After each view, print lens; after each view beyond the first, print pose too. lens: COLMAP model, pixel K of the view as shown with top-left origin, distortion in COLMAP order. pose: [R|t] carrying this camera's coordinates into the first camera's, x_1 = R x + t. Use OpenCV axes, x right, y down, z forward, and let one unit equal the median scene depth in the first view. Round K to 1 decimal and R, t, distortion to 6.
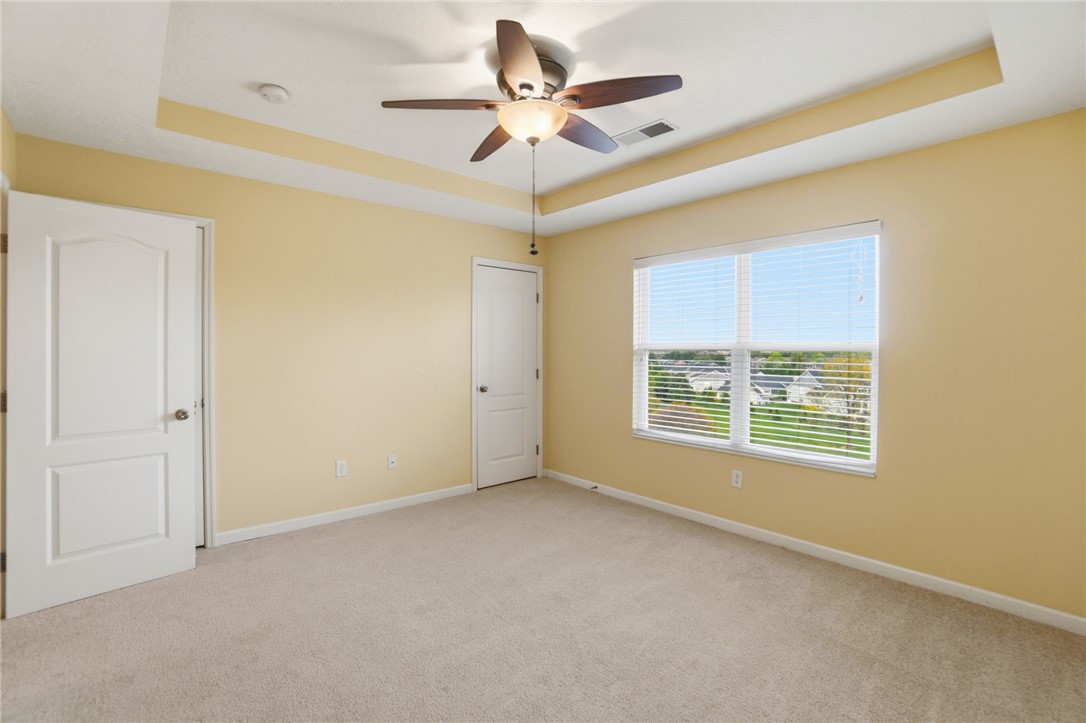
lens RADIAL K [[483.5, 0, 537.4], [0, 483.5, 357.3], [0, 0, 1]] dist [-0.064483, 0.023687]
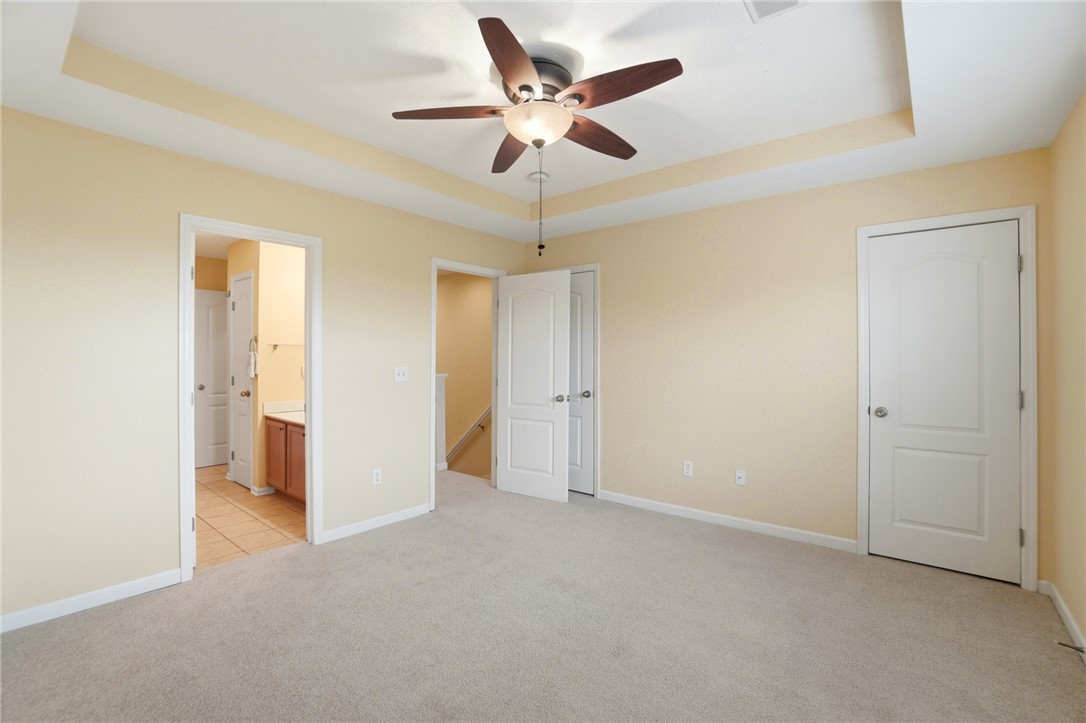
lens RADIAL K [[483.5, 0, 537.4], [0, 483.5, 357.3], [0, 0, 1]] dist [-0.064483, 0.023687]
pose [[0.174532, -0.000672, -0.984651, 0.691510], [-0.017719, 0.999836, -0.003823, -0.003899], [0.984492, 0.018114, 0.174492, 0.579775]]
